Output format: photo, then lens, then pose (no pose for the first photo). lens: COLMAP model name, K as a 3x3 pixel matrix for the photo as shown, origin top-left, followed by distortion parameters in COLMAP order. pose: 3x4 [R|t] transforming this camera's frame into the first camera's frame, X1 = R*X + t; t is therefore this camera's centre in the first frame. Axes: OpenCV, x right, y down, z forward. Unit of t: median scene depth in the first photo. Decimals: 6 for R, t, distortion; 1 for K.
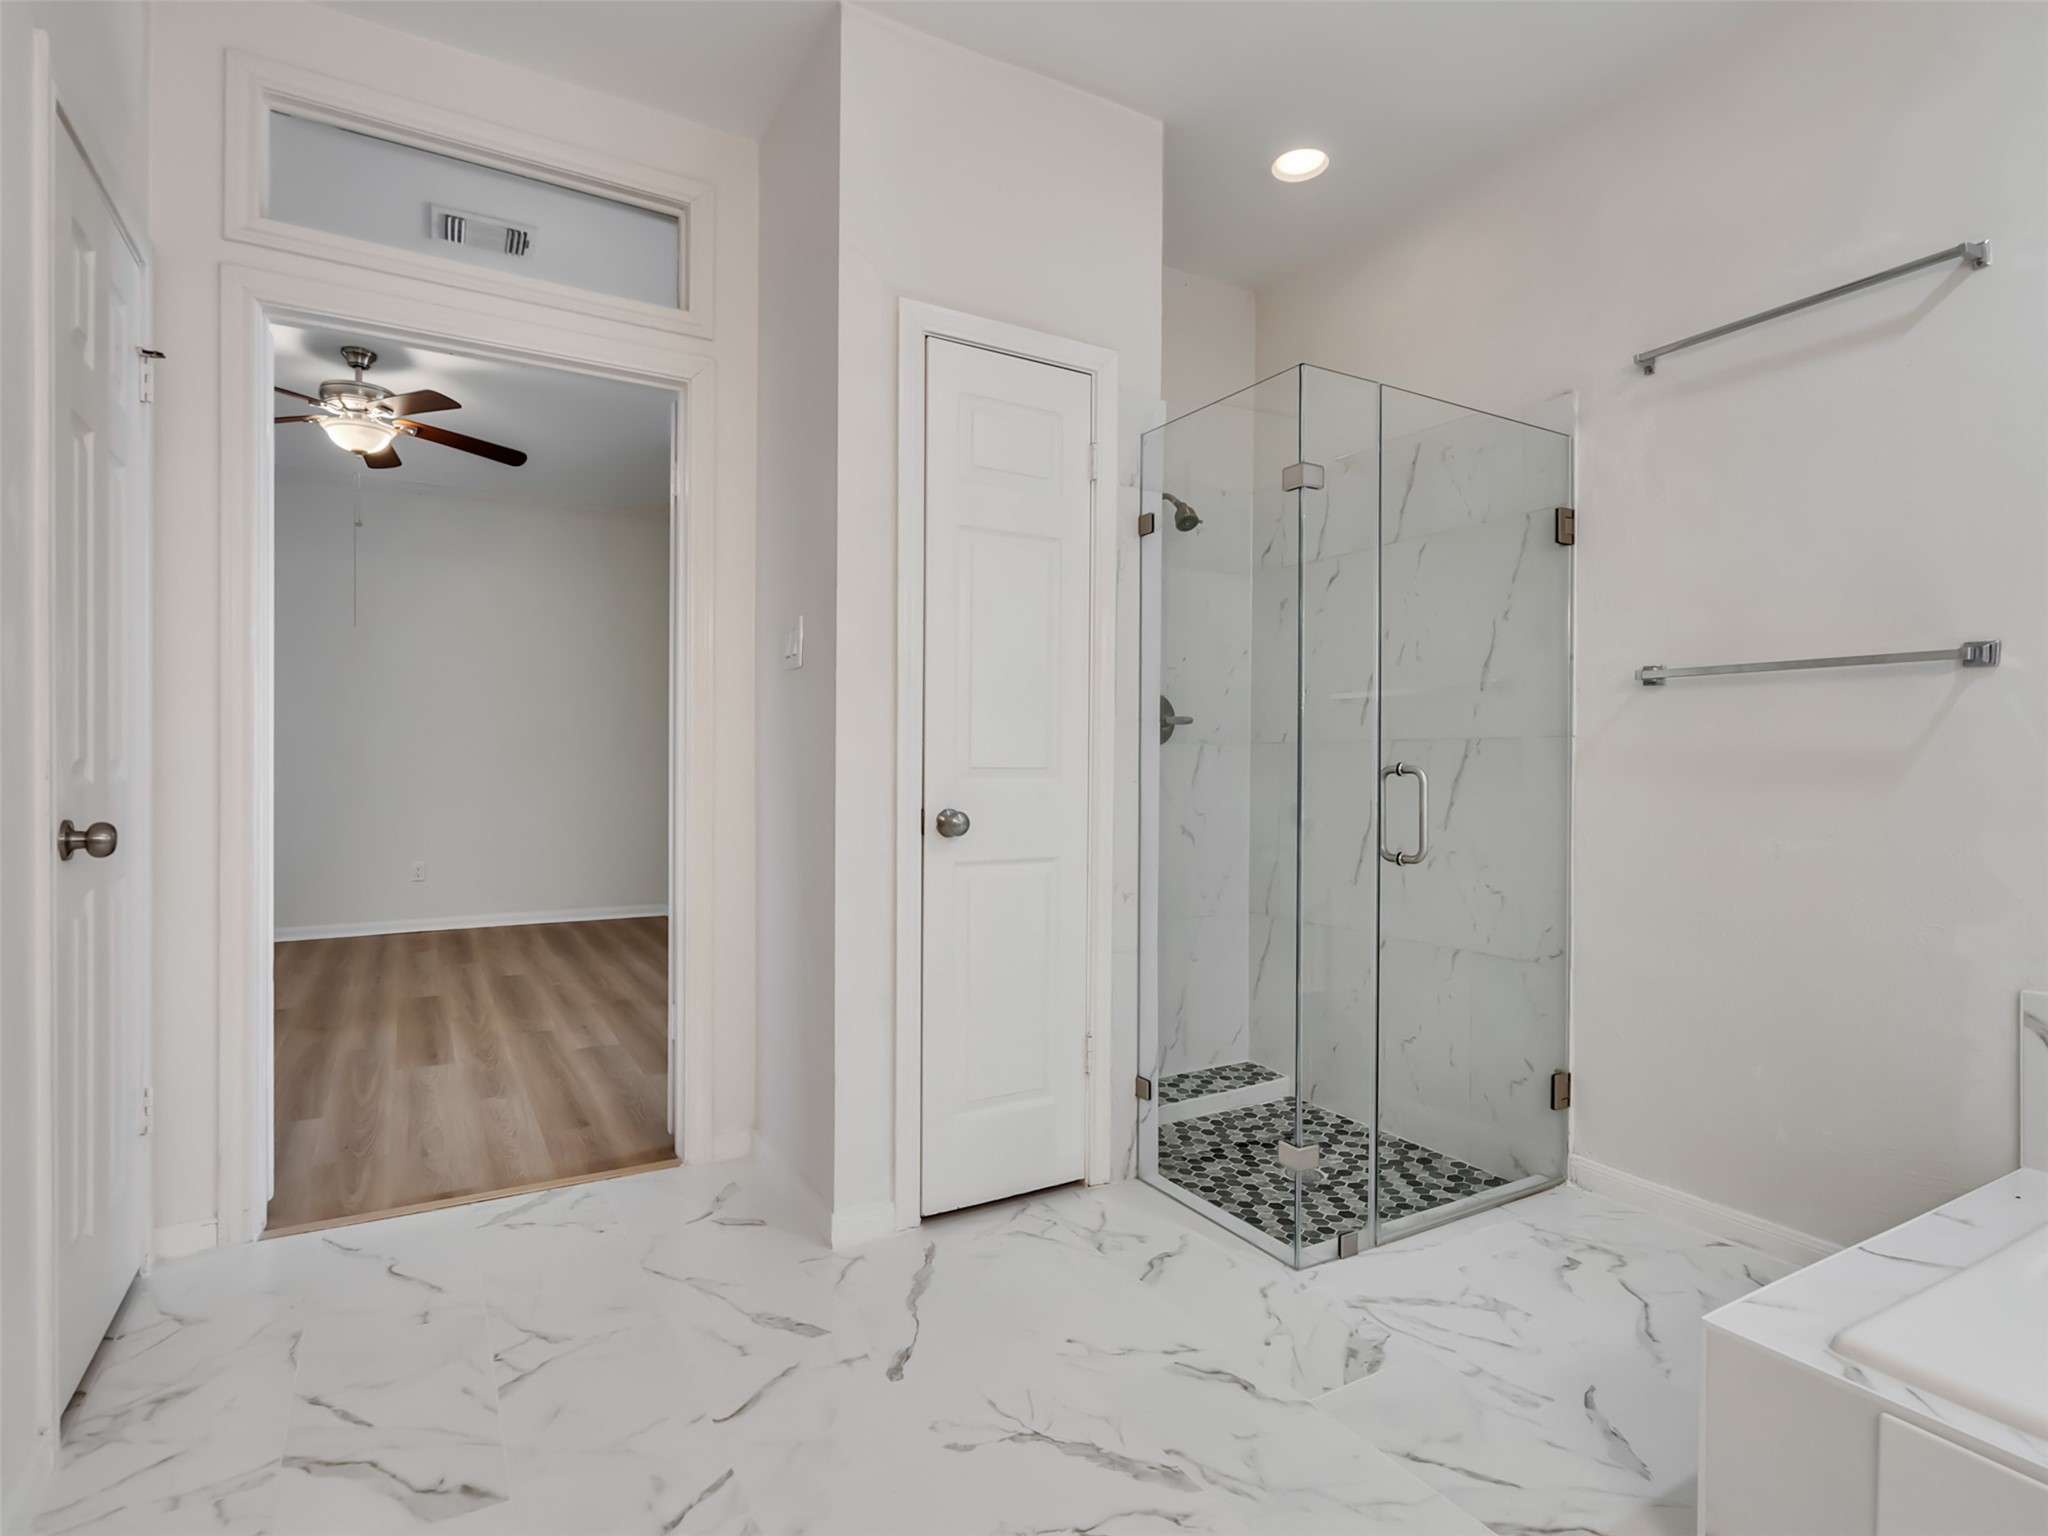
lens RADIAL K [[1047.6, 0, 1012.2], [0, 1047.6, 767.9], [0, 0, 1]] dist [-0.009796, 0.006520]
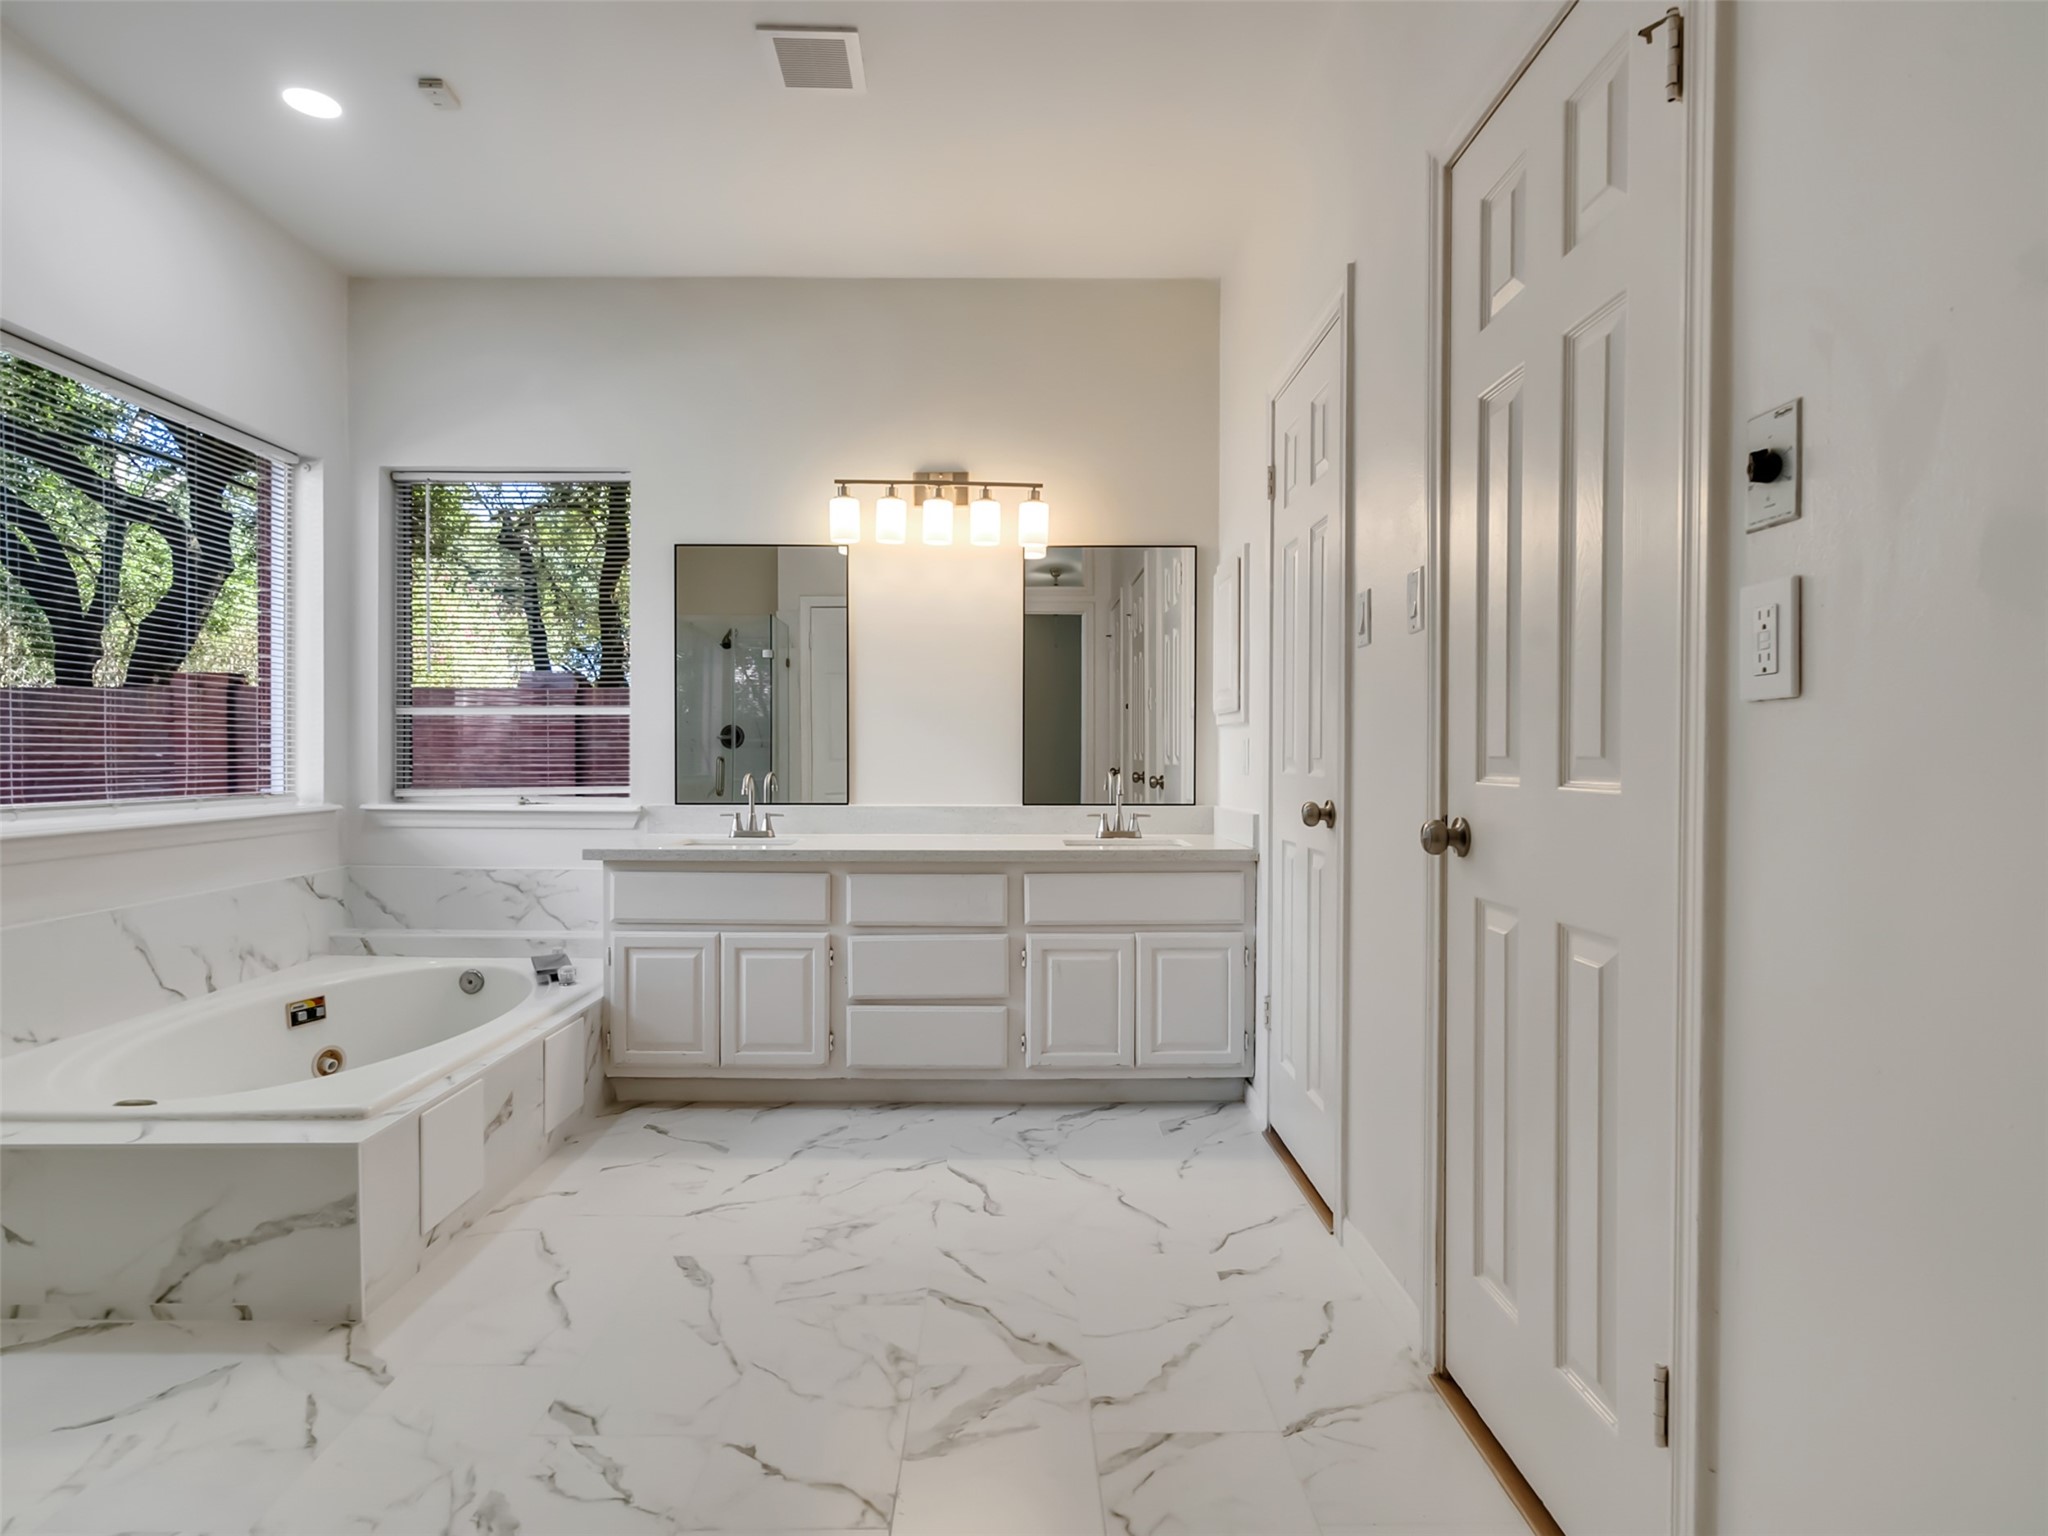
lens RADIAL K [[1047.6, 0, 1012.2], [0, 1047.6, 767.9], [0, 0, 1]] dist [-0.009796, 0.006520]
pose [[-0.870141, -0.015288, 0.492565, -0.580599], [-0.005368, 0.999753, 0.021547, -0.011205], [-0.492773, 0.016105, -0.870009, 1.293779]]
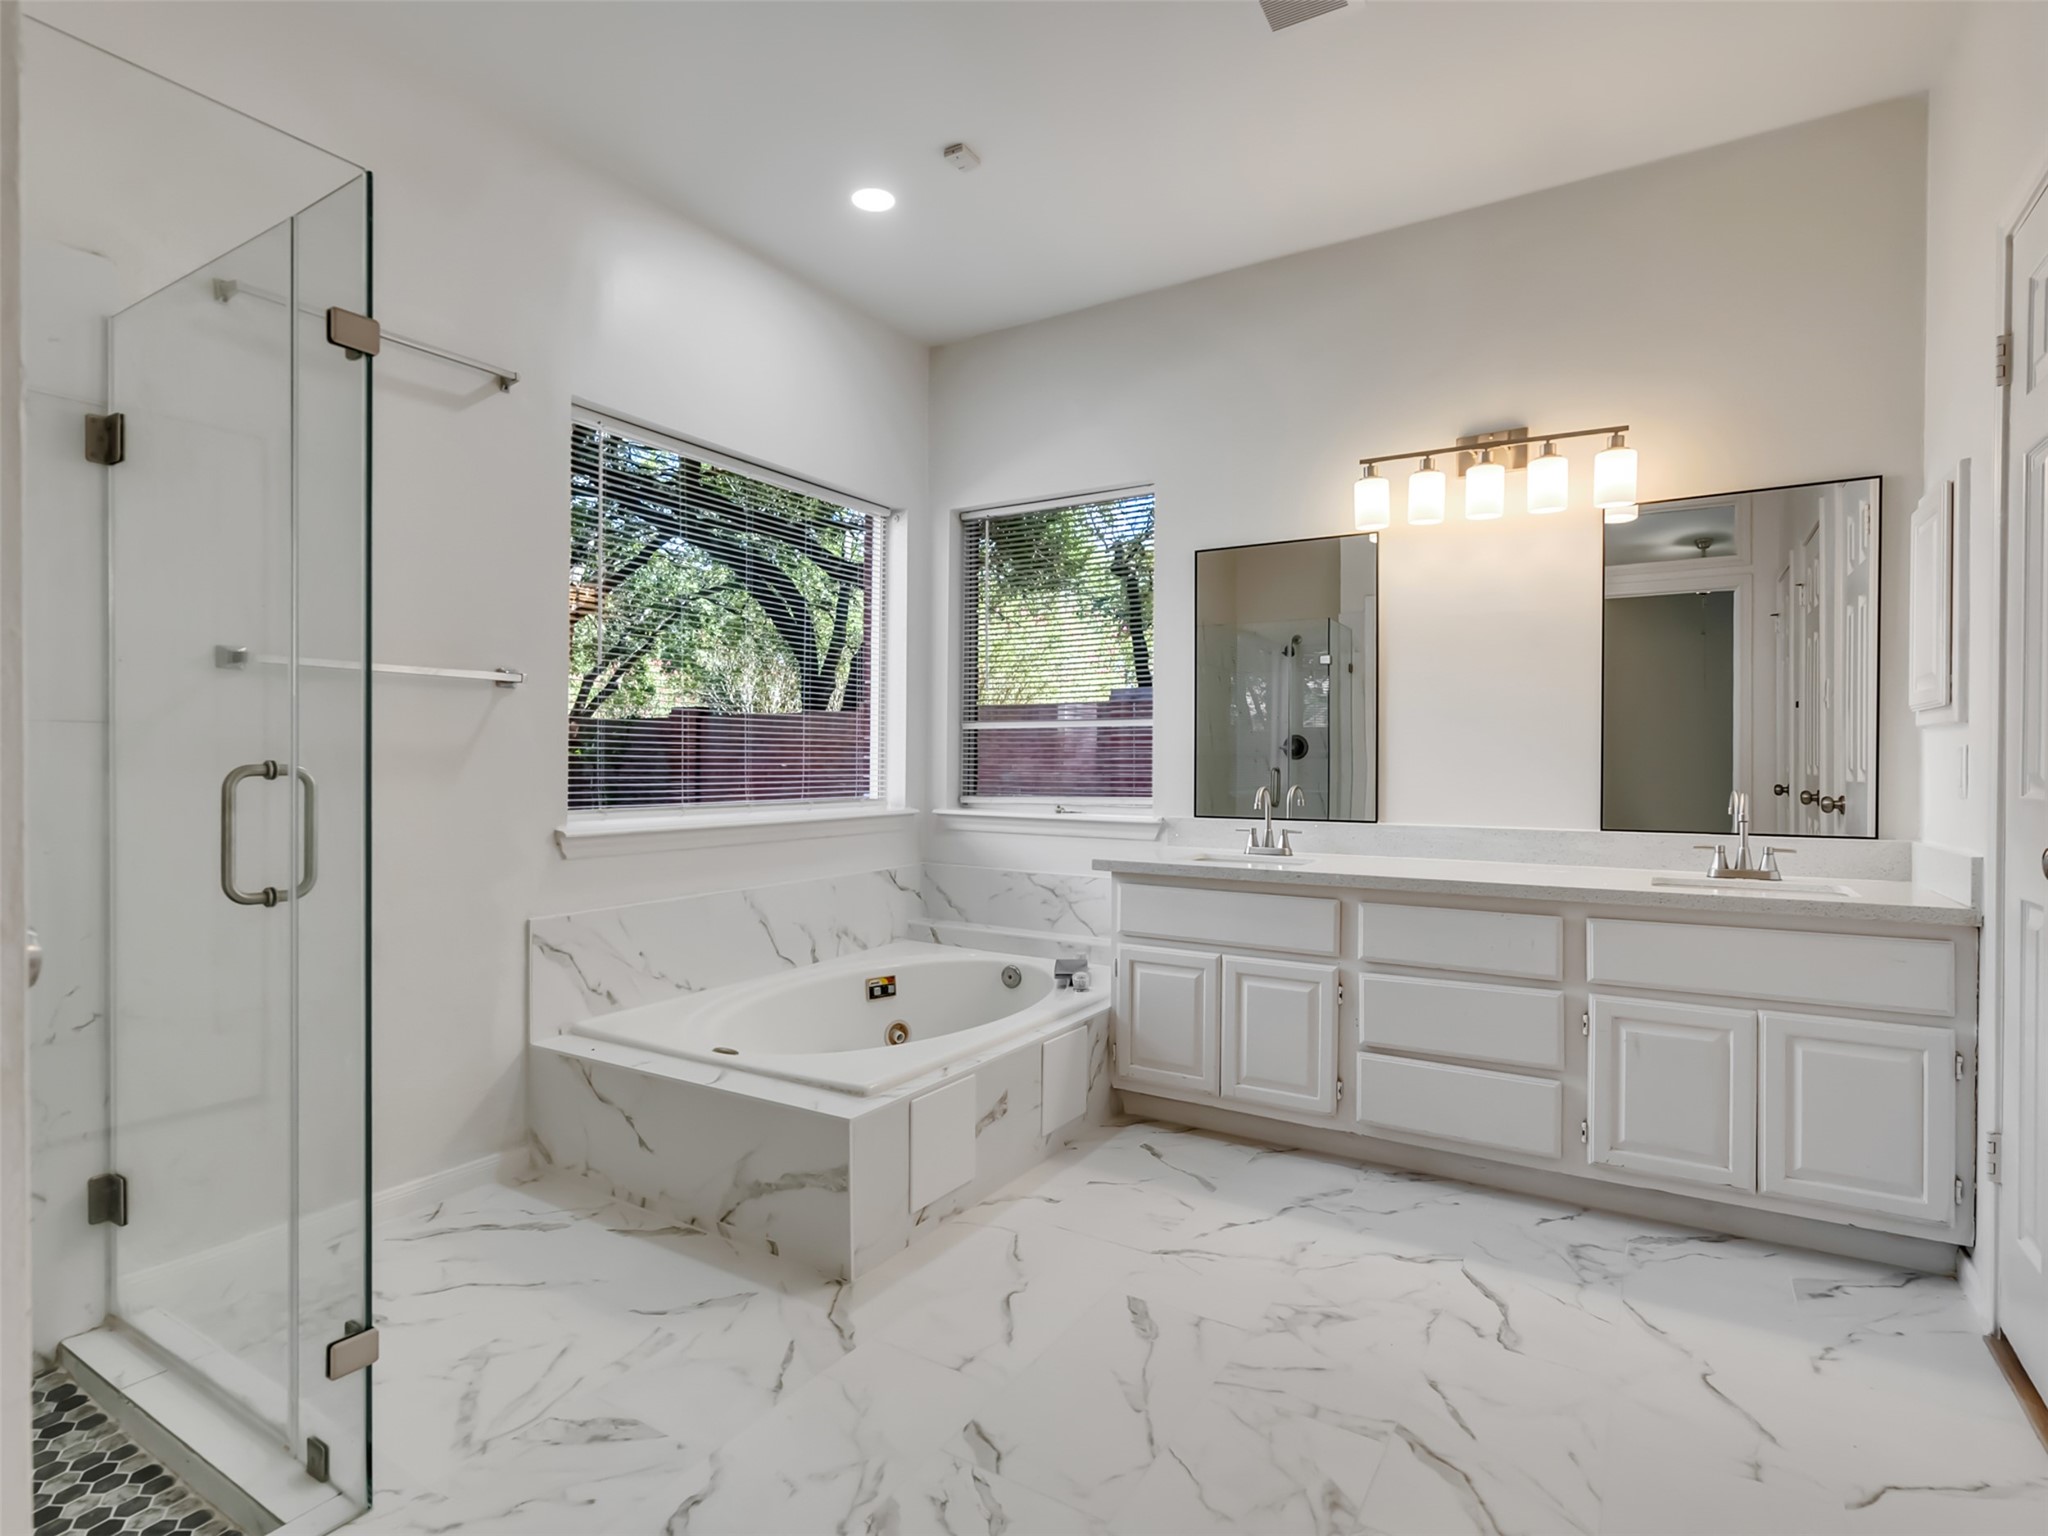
lens RADIAL K [[1047.6, 0, 1012.2], [0, 1047.6, 767.9], [0, 0, 1]] dist [-0.009796, 0.006520]
pose [[-0.471644, -0.013242, 0.881690, -0.596554], [-0.002086, 0.999901, 0.013901, -0.012985], [-0.881787, 0.004717, -0.471625, 1.100044]]
